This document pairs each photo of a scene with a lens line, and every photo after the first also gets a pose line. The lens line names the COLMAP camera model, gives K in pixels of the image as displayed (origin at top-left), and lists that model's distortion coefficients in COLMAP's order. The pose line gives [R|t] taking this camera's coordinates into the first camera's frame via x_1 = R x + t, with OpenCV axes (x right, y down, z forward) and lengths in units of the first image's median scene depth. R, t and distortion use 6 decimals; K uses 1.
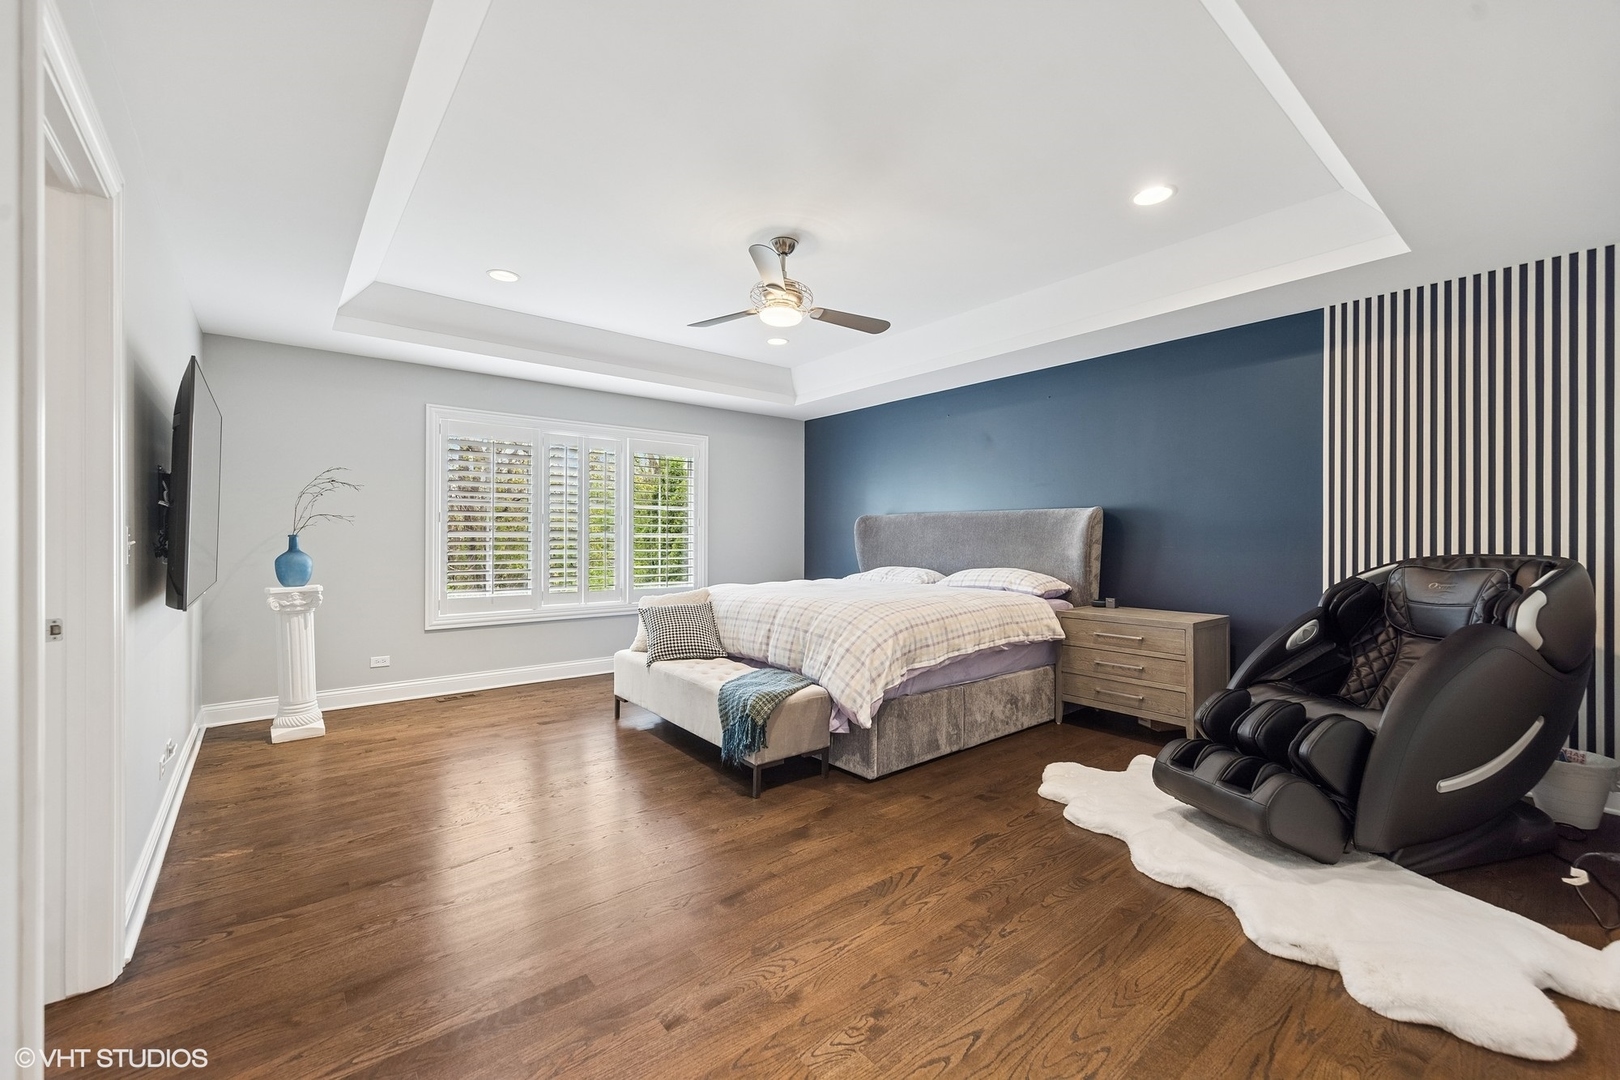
lens RADIAL K [[657.9, 0, 805.2], [0, 657.9, 536.2], [0, 0, 1]] dist [-0.000680, -0.000019]
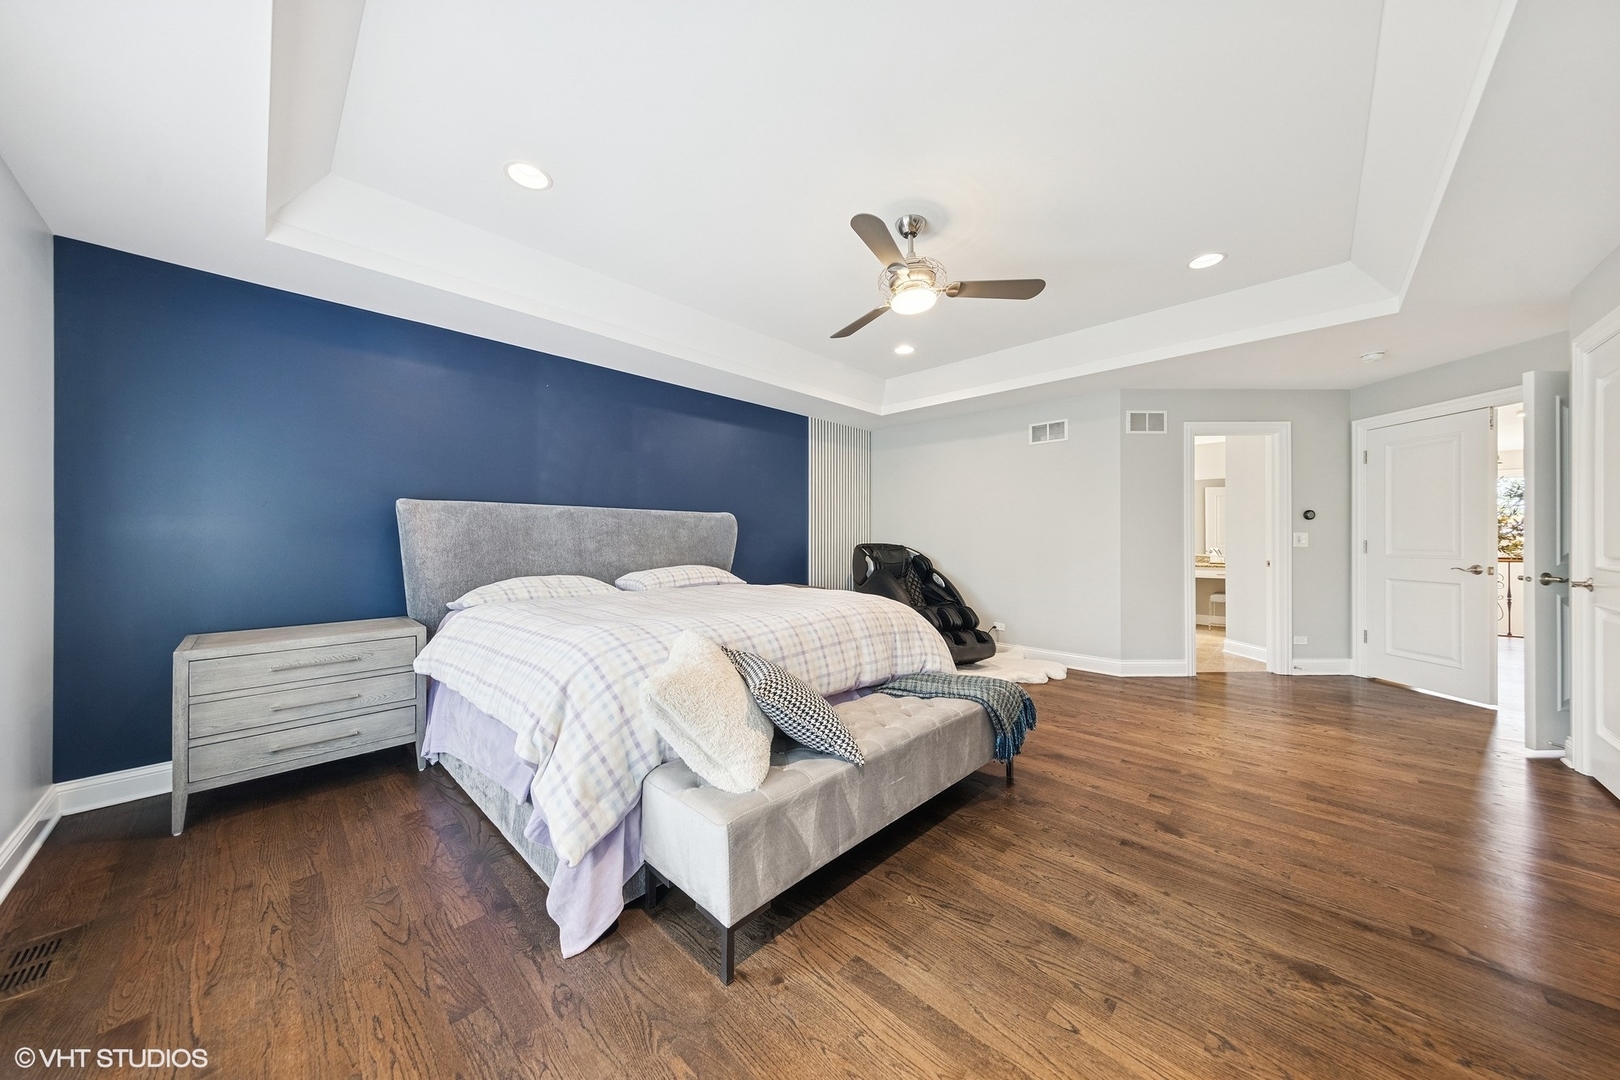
lens RADIAL K [[530.3, 0, 806.4], [0, 530.3, 537.7], [0, 0, 1]] dist [0.000449, 0.000007]
pose [[-0.122274, -0.001563, 0.992495, -1.147051], [0.000433, 0.999999, 0.001628, 0.005621], [-0.992496, 0.000629, -0.122273, 1.847649]]
